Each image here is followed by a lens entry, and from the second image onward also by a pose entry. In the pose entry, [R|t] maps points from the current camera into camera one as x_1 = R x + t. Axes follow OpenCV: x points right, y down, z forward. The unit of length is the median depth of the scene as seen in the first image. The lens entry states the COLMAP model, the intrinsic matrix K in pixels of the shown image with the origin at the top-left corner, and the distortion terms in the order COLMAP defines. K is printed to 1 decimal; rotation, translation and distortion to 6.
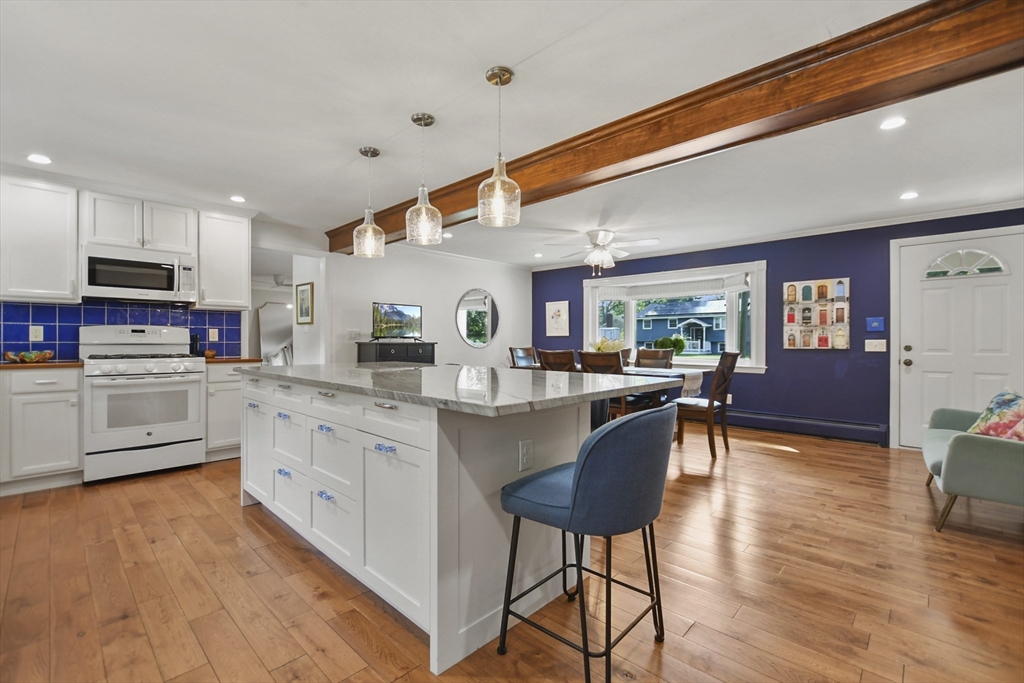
lens RADIAL K [[450.2, 0, 508.0], [0, 450.2, 334.7], [0, 0, 1]] dist [-0.009840, 0.003350]
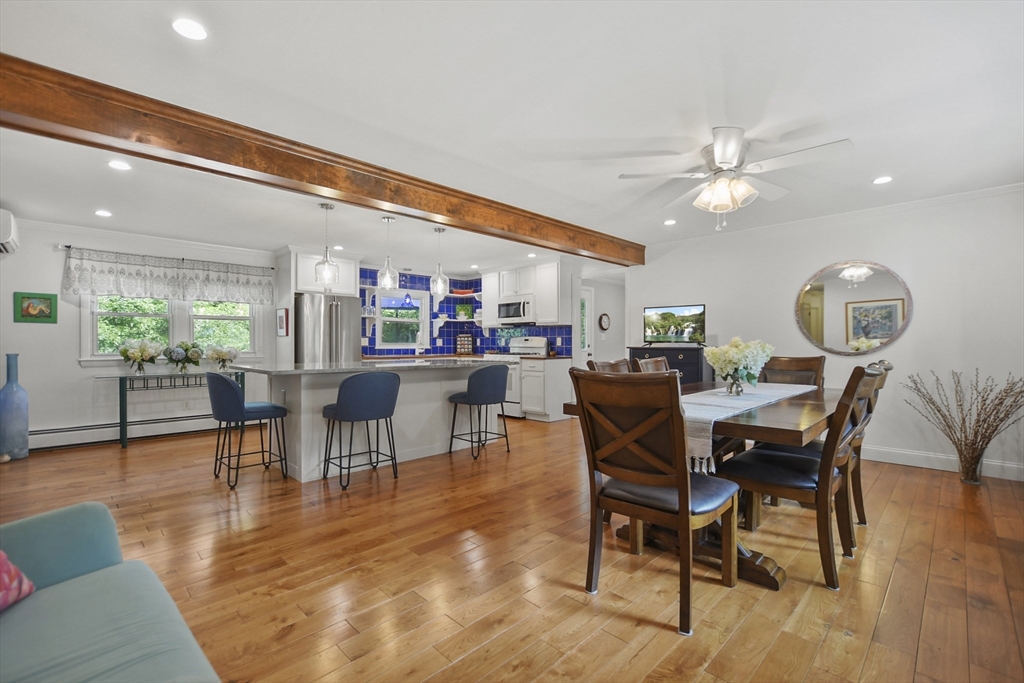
lens RADIAL K [[450.2, 0, 508.3], [0, 450.2, 342.4], [0, 0, 1]] dist [-0.009840, 0.003350]
pose [[-0.031239, -0.004372, -0.999502, 0.815202], [0.014203, 0.999888, -0.004818, 0.007970], [0.999411, -0.014347, -0.031174, 0.806109]]
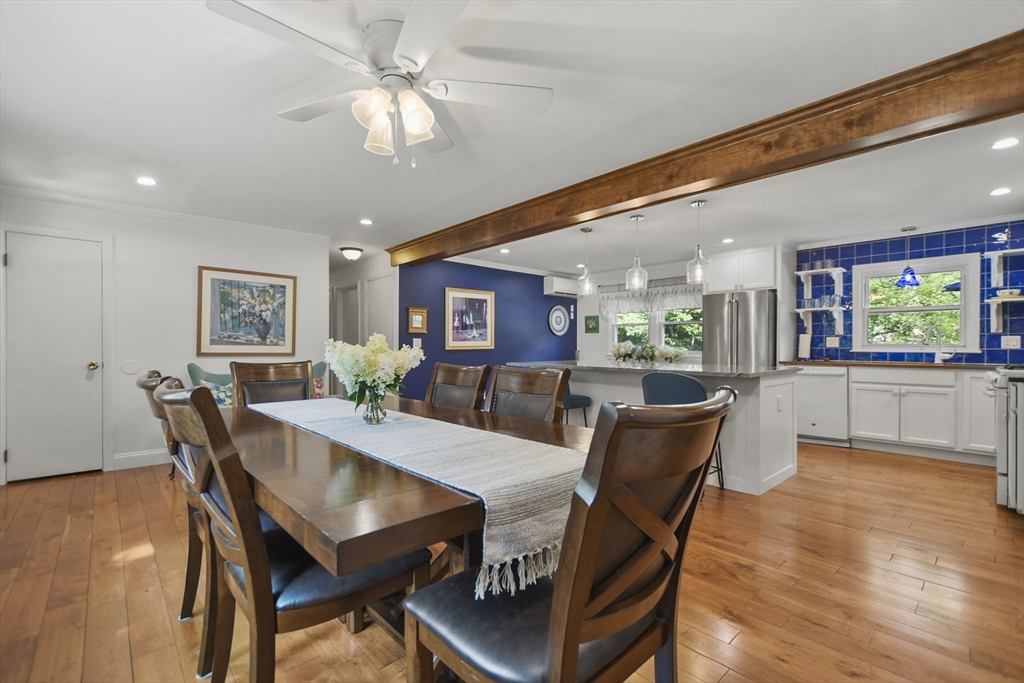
lens RADIAL K [[450.2, 0, 511.1], [0, 450.2, 347.5], [0, 0, 1]] dist [-0.009840, 0.003350]
pose [[-0.997874, -0.003646, 0.065076, 0.097126], [-0.004284, 0.999944, -0.009667, 0.019256], [-0.065037, -0.009925, -0.997833, 1.453684]]
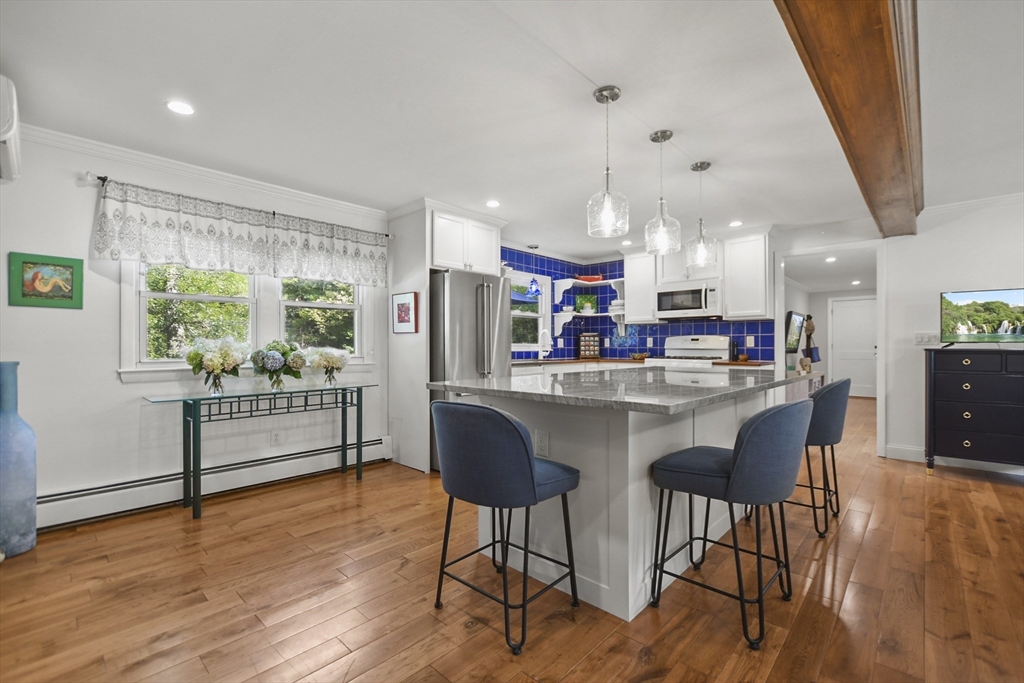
lens RADIAL K [[450.2, 0, 508.9], [0, 450.2, 342.8], [0, 0, 1]] dist [-0.009840, 0.003350]
pose [[0.008490, -0.007632, -0.999935, 0.454006], [0.014220, 0.999871, -0.007510, 0.003215], [0.999863, -0.014155, 0.008597, 0.340360]]
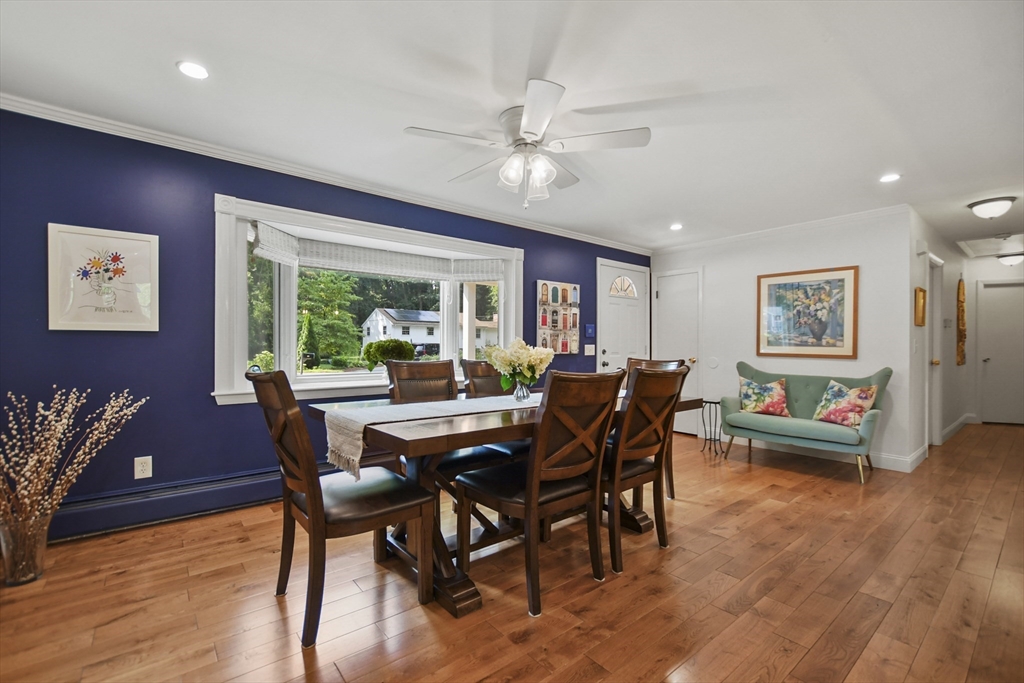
lens RADIAL K [[450.2, 0, 510.8], [0, 450.2, 347.8], [0, 0, 1]] dist [-0.009840, 0.003350]
pose [[0.121639, -0.006536, 0.992553, -0.292001], [-0.015212, 0.999849, 0.008448, 0.012088], [-0.992458, -0.016127, 0.121522, 1.025155]]
